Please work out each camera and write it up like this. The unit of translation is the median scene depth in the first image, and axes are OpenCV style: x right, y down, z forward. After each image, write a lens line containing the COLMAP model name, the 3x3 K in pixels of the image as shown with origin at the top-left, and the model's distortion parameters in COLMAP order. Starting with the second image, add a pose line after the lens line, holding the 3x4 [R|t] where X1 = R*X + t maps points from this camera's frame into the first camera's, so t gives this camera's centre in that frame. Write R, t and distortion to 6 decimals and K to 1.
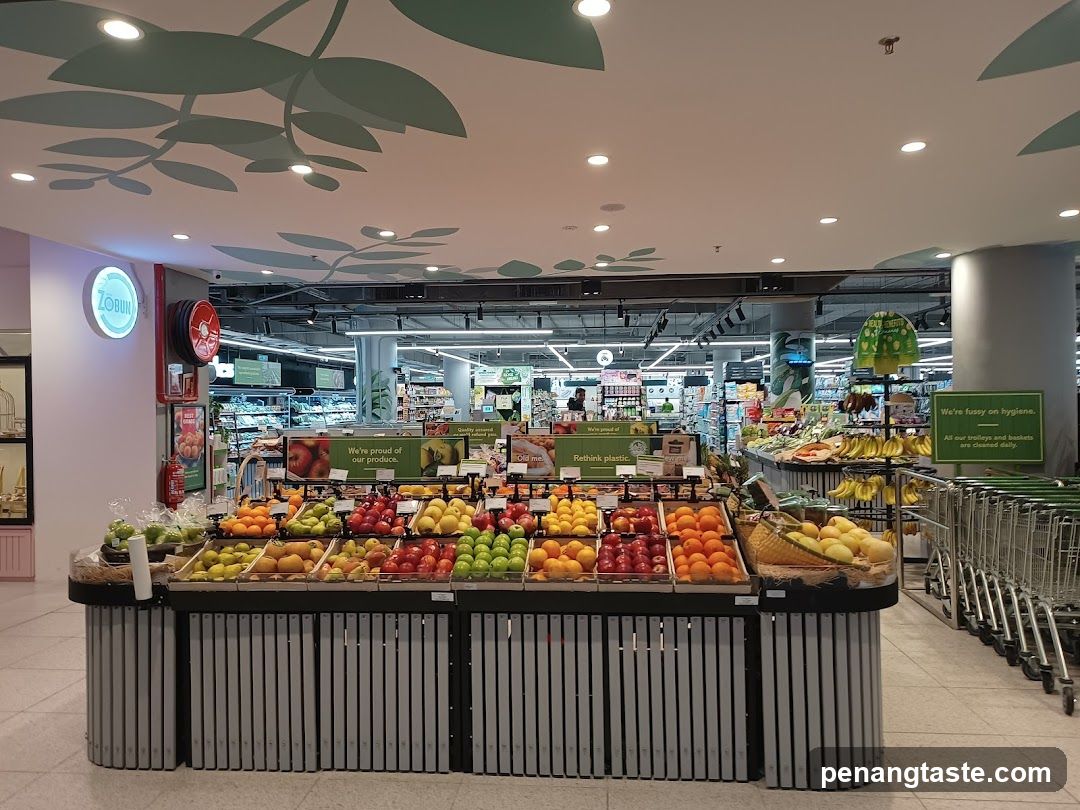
lens RADIAL K [[774.1, 0, 541.8], [0, 774.1, 404.7], [0, 0, 1]] dist [0.056819, 0.001254]
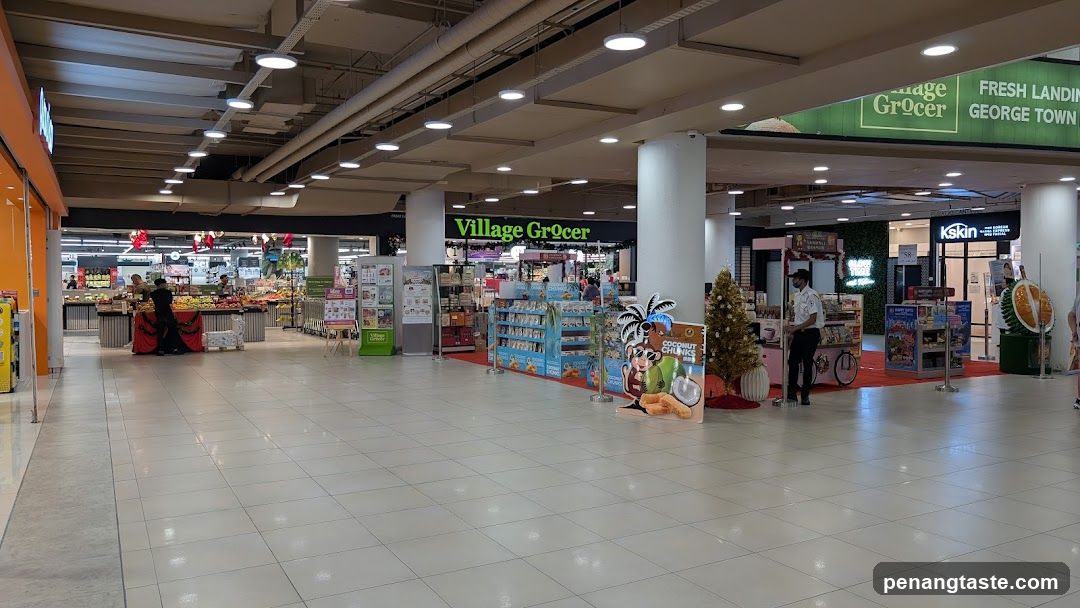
lens RADIAL K [[795.8, 0, 538.7], [0, 795.8, 305.4], [0, 0, 1]] dist [0.028957, -0.000657]
pose [[0.831027, -0.013745, 0.556063, -0.556785], [-0.002281, 0.999602, 0.028117, 0.011539], [-0.556228, -0.024634, 0.830664, -2.383570]]
